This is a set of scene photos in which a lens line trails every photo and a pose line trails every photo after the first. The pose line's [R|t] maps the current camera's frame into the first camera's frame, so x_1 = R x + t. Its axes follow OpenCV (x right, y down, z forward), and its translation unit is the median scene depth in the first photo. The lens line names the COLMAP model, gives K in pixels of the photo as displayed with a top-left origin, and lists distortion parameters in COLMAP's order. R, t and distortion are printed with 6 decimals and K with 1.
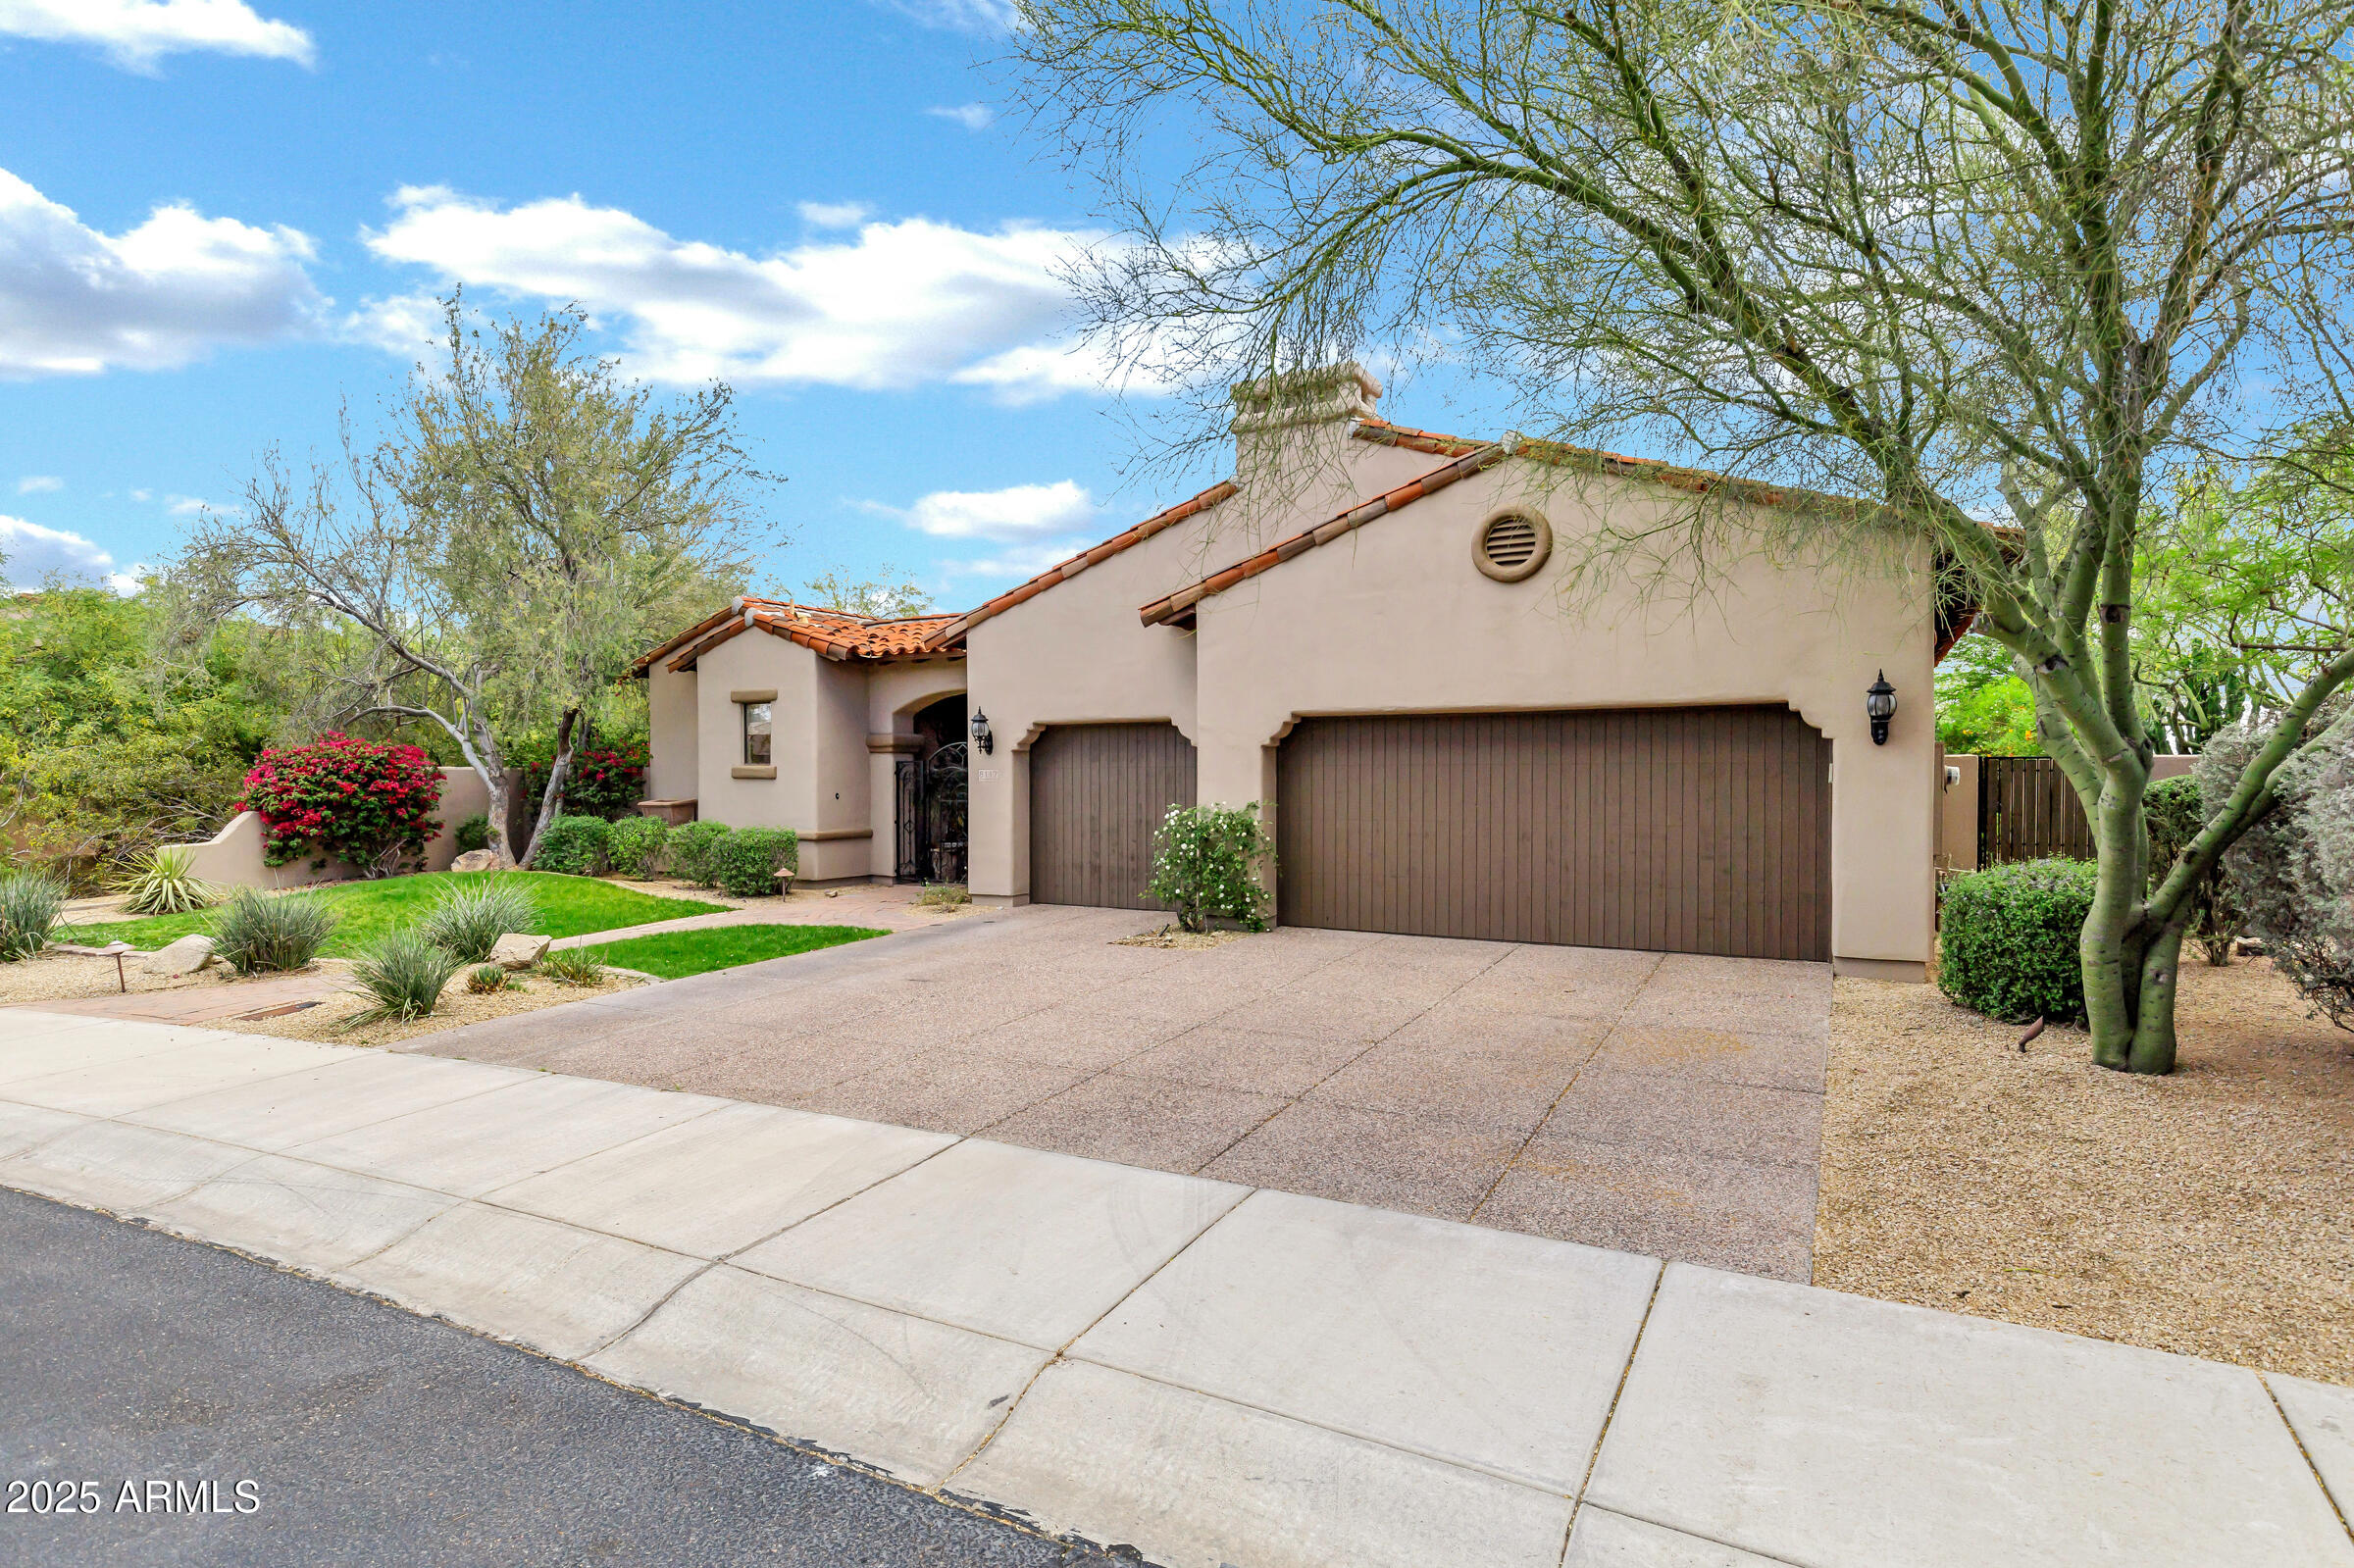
lens RADIAL K [[1235.0, 0, 1316.4], [0, 1235.0, 780.3], [0, 0, 1]] dist [0.001289, -0.000246]
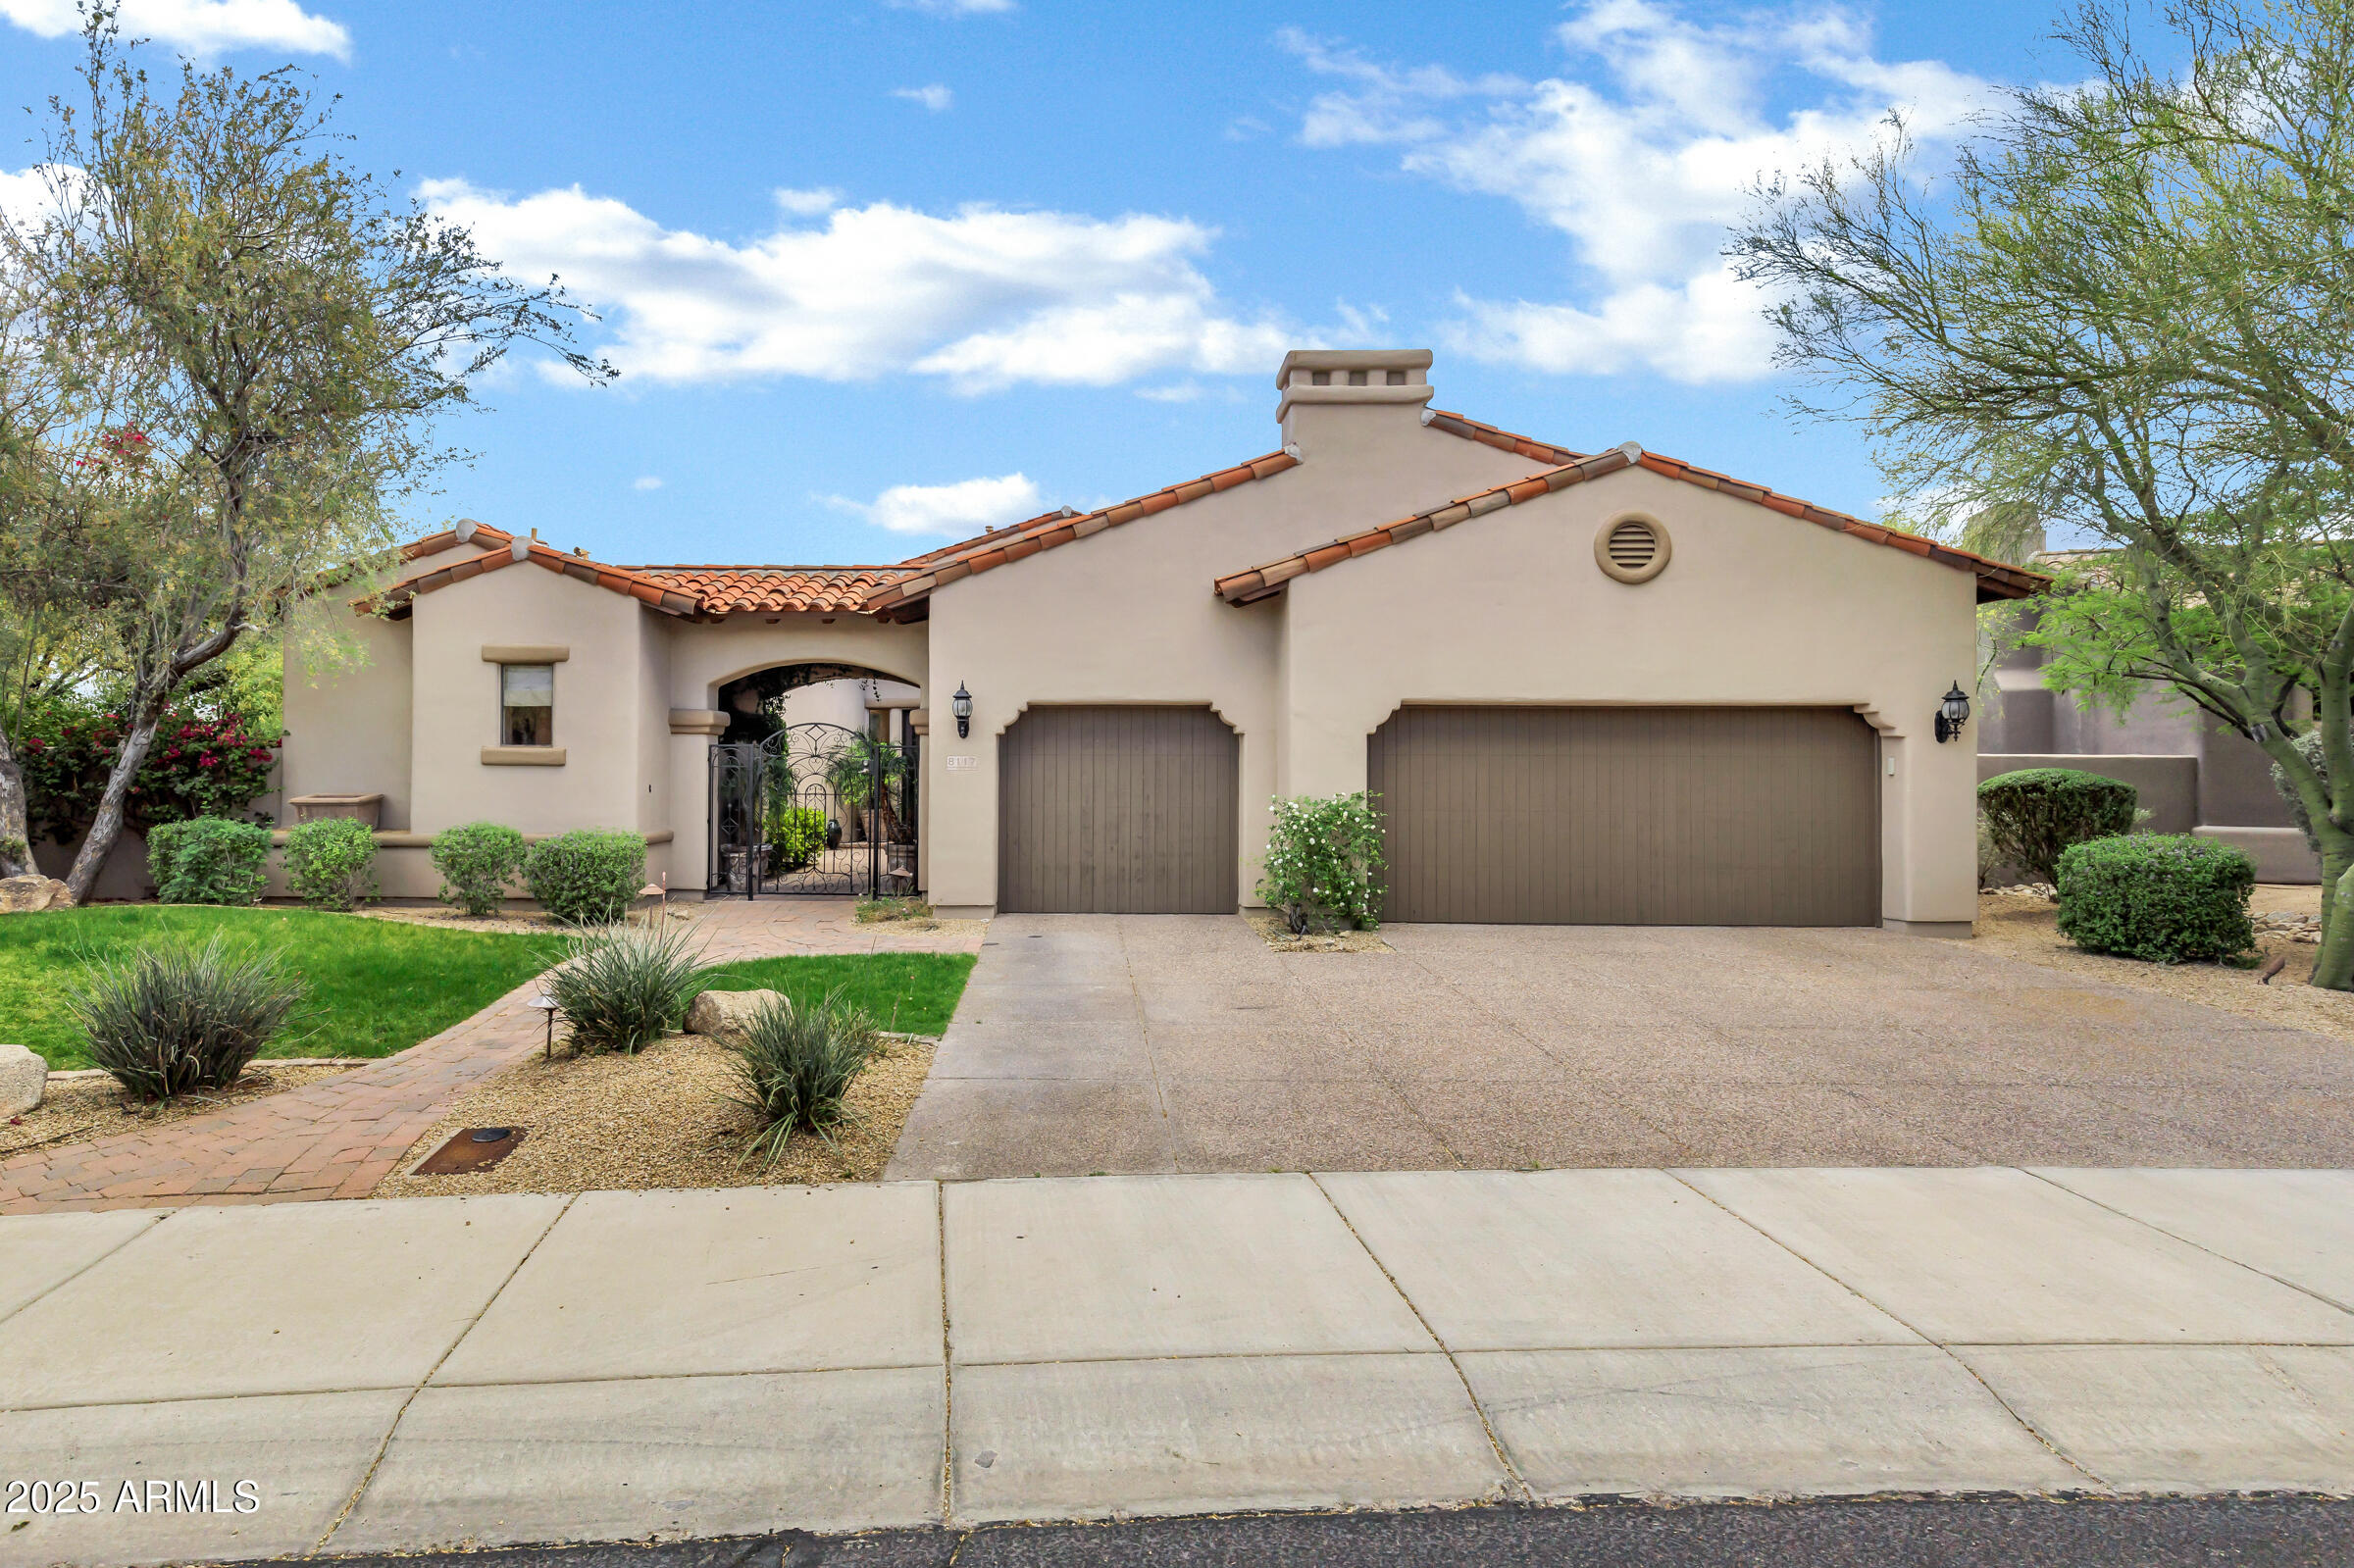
lens RADIAL K [[1198.3, 0, 1167.9], [0, 1198.3, 748.2], [0, 0, 1]] dist [-0.001370, -0.000005]
pose [[0.890072, 0.012887, 0.455637, -0.563156], [-0.003268, 0.999755, -0.021892, 0.003617], [-0.455808, 0.017997, 0.889896, 0.231661]]
